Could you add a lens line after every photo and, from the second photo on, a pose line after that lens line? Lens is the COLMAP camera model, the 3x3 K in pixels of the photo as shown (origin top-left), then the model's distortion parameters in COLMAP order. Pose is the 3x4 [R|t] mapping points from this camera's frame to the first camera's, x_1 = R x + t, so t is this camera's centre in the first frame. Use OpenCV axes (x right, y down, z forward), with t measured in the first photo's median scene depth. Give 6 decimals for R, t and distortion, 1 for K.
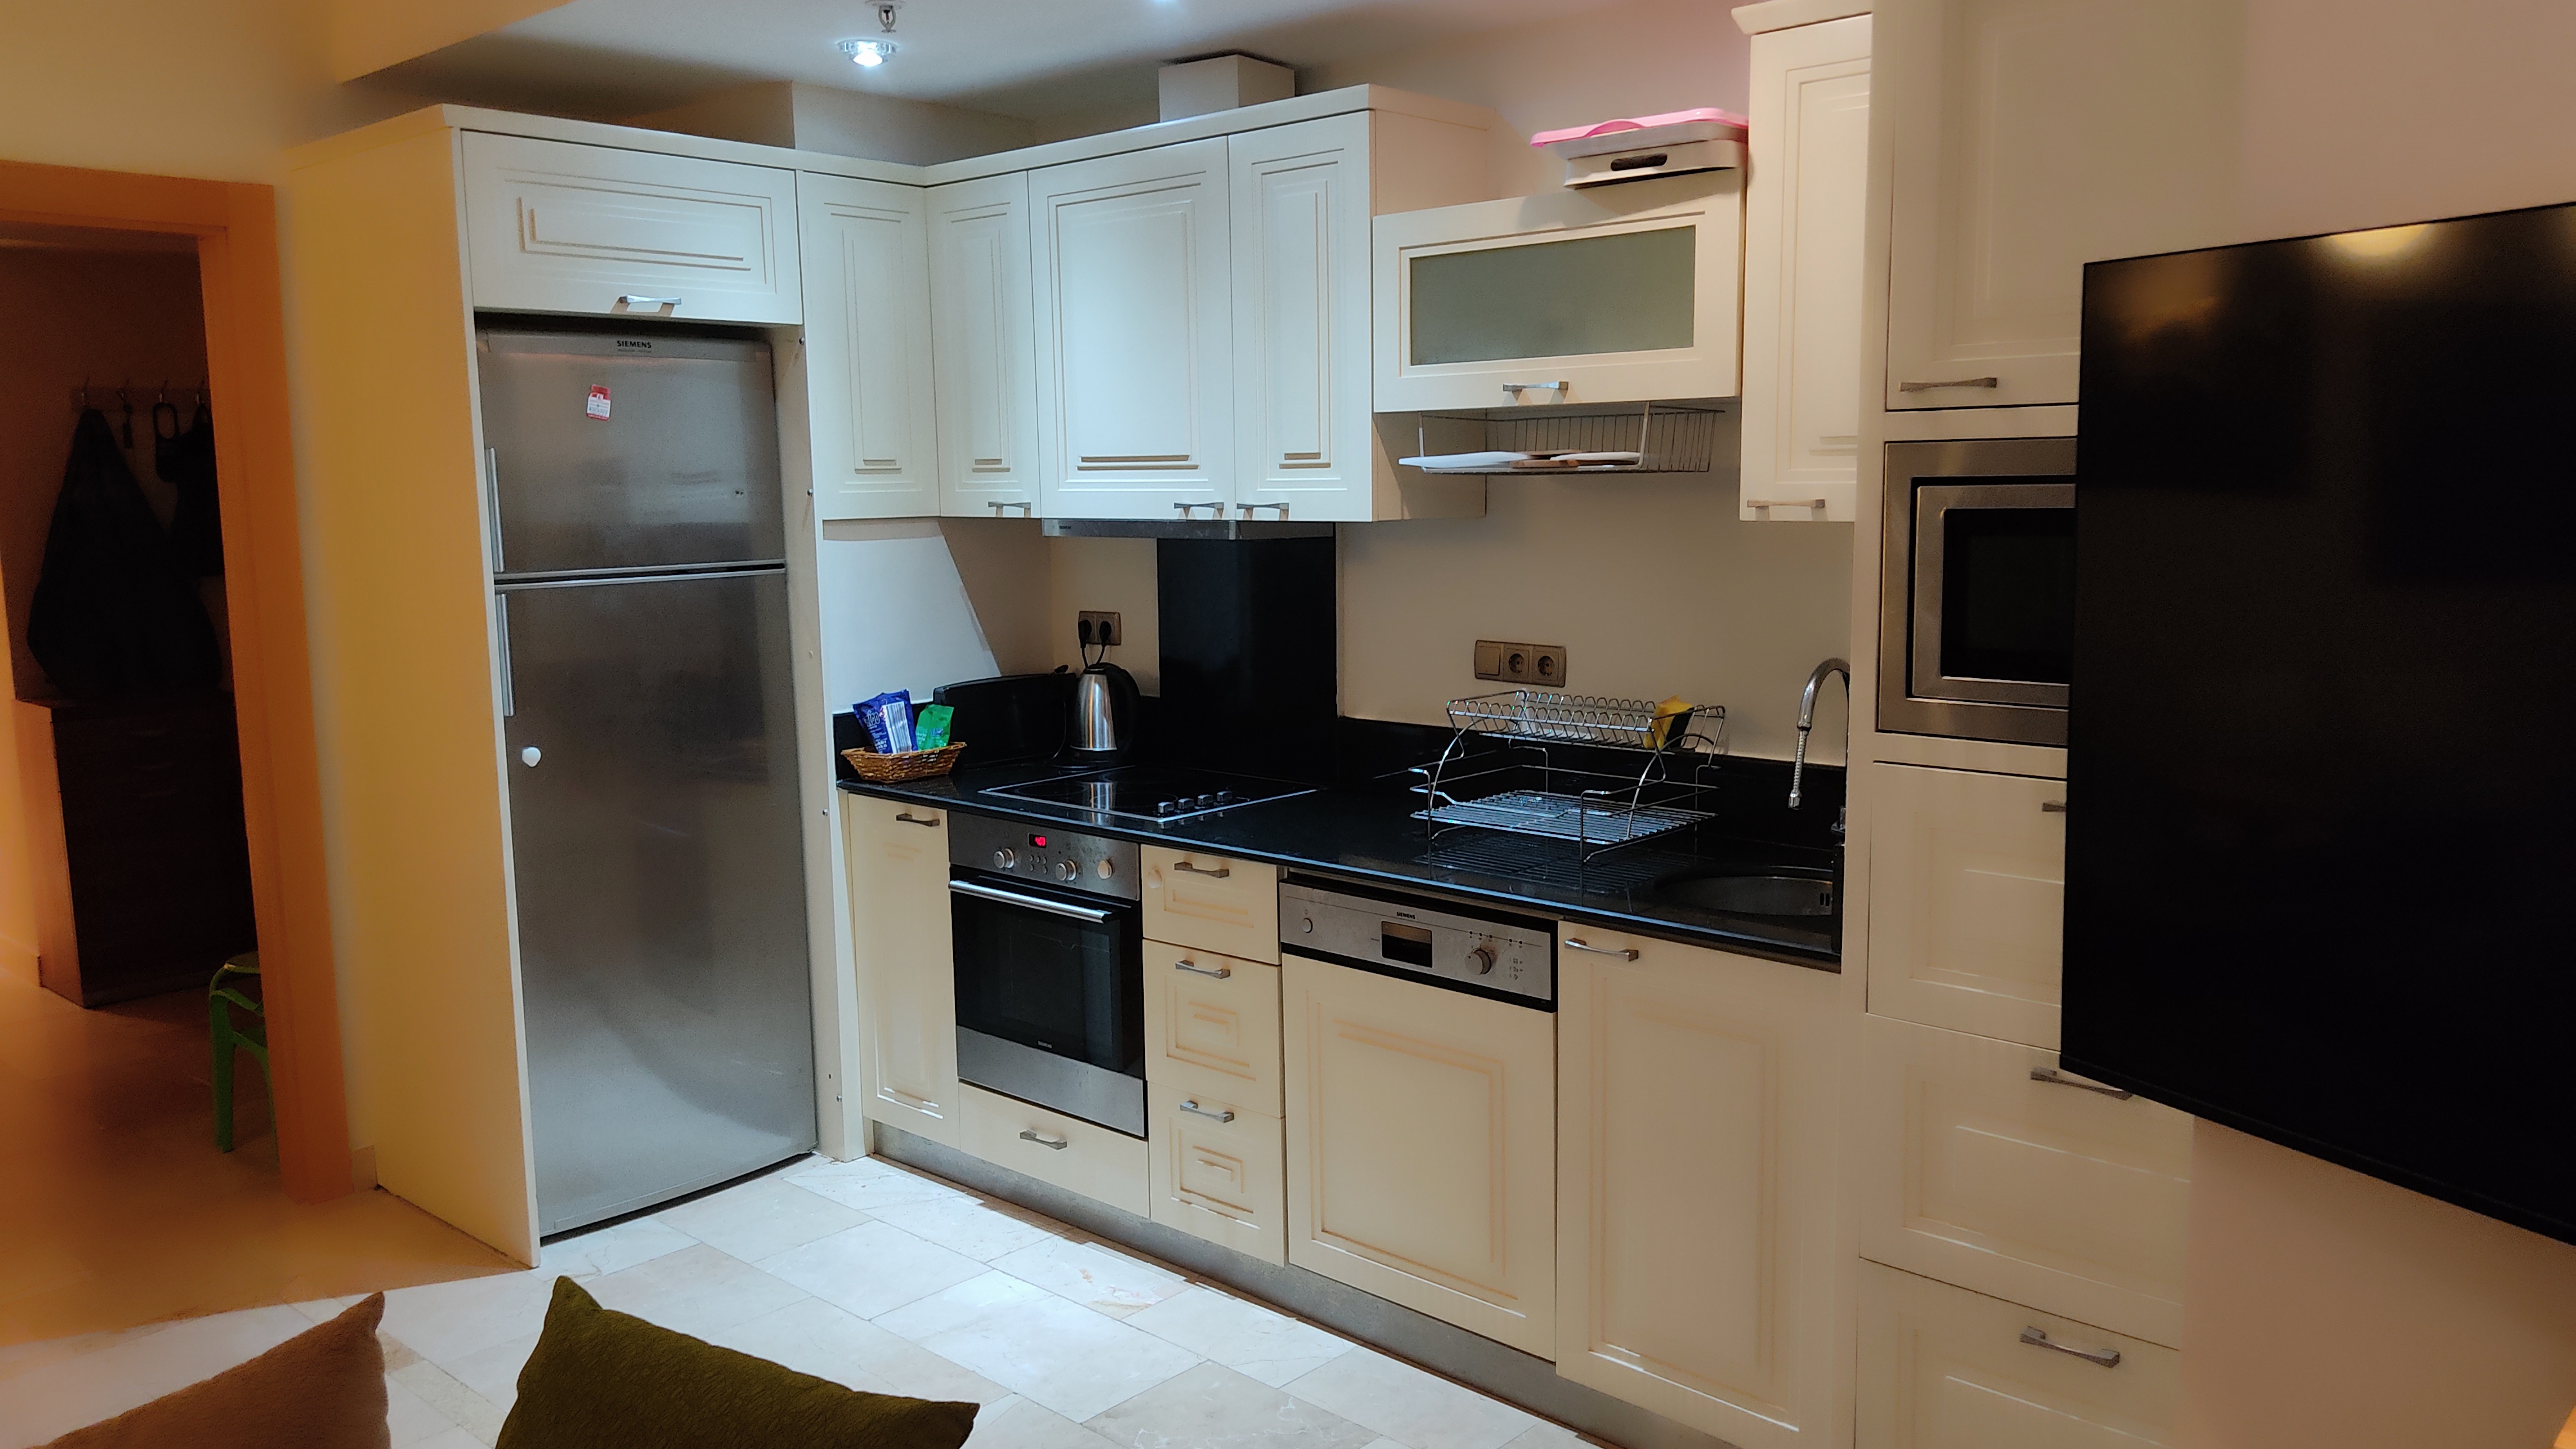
lens RADIAL K [[1886.8, 0, 1288.0], [0, 1886.8, 724.5], [0, 0, 1]] dist [0.053913, -0.000247]
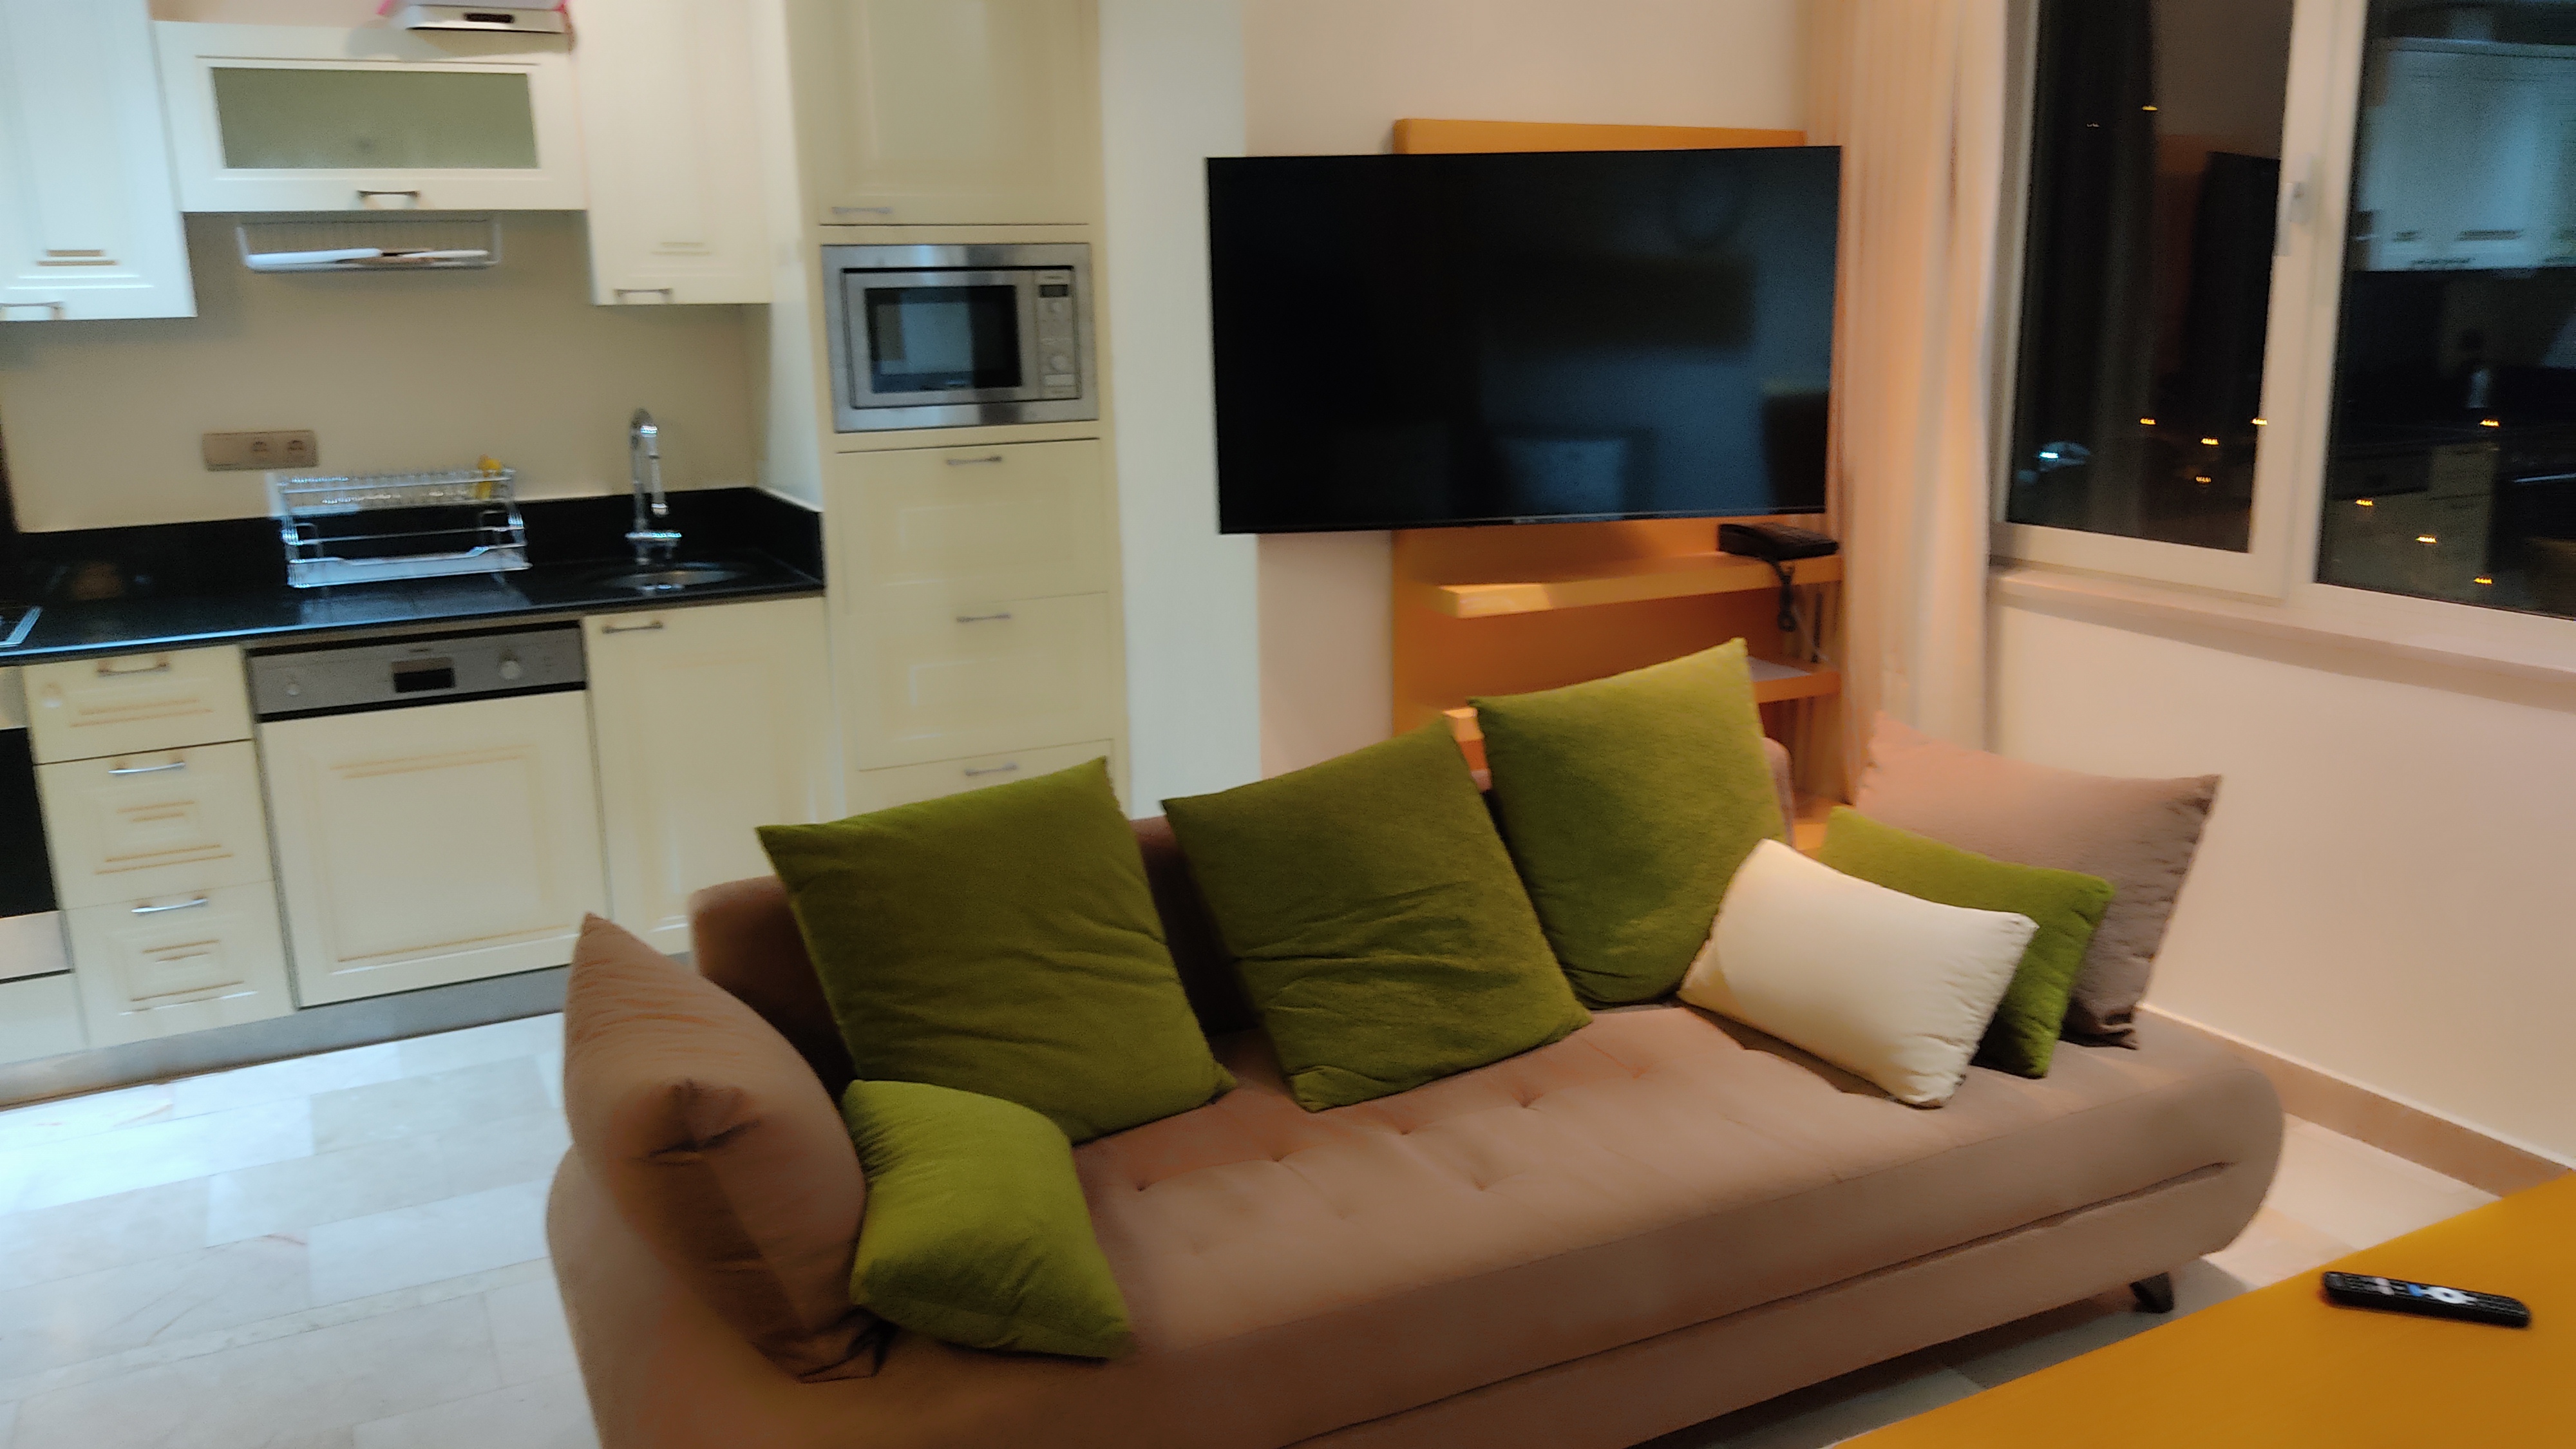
lens RADIAL K [[1950.3, 0, 1288.0], [0, 1950.3, 724.5], [0, 0, 1]] dist [0.000509, -0.002357]
pose [[0.355772, -0.209081, 0.910885, -0.839559], [0.134416, 0.975968, 0.171520, 0.010408], [-0.924856, 0.061416, 0.375326, 0.048862]]
